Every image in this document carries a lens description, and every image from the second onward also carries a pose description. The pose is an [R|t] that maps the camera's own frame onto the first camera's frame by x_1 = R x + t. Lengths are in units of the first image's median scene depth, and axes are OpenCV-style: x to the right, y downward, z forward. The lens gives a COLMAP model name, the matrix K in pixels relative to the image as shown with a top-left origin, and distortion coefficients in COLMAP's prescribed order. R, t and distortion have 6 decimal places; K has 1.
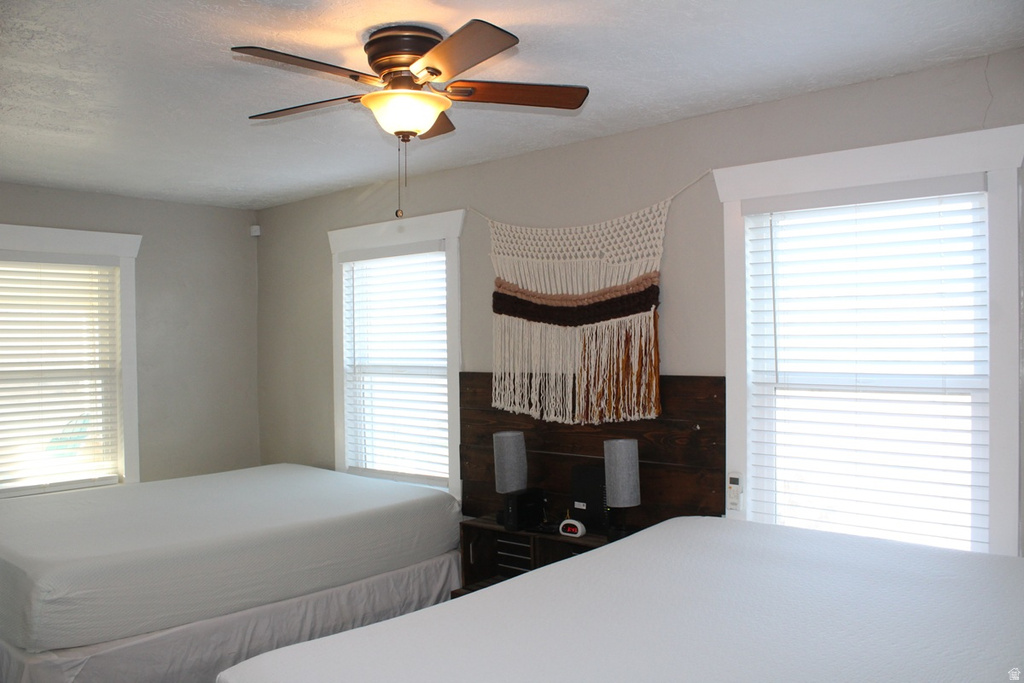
lens RADIAL K [[842.6, 0, 473.1], [0, 842.6, 343.9], [0, 0, 1]] dist [-0.011490, -0.004882]
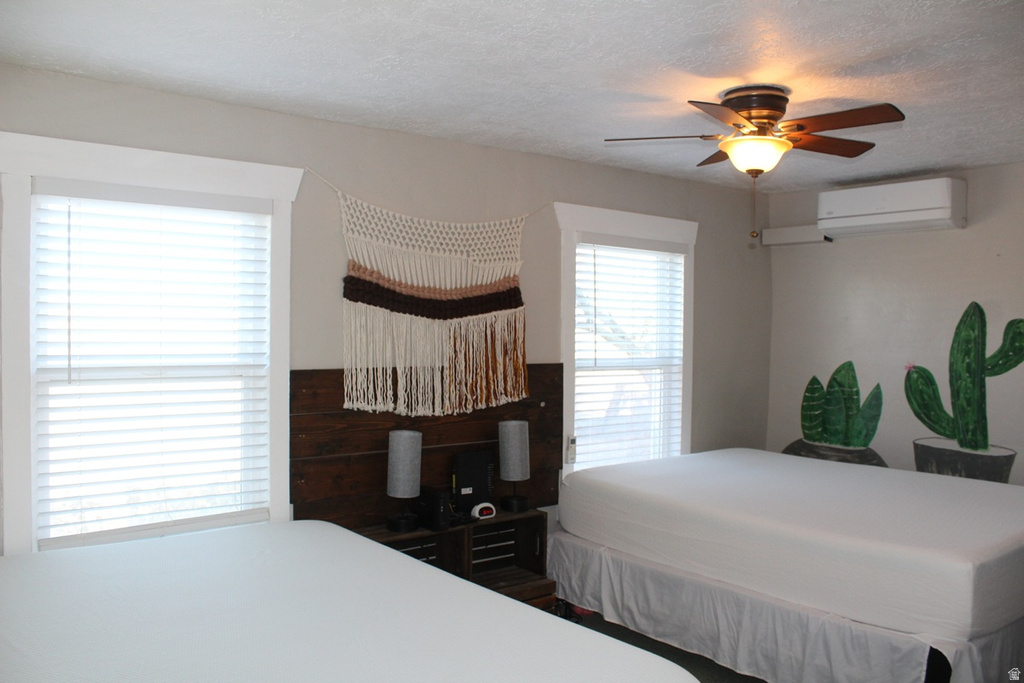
lens RADIAL K [[842.6, 0, 473.1], [0, 842.6, 343.9], [0, 0, 1]] dist [-0.011490, -0.004882]
pose [[0.192103, 0.000782, 0.981375, -0.853949], [-0.004609, 0.999989, 0.000105, 0.008285], [-0.981364, -0.004543, 0.192104, 0.751667]]
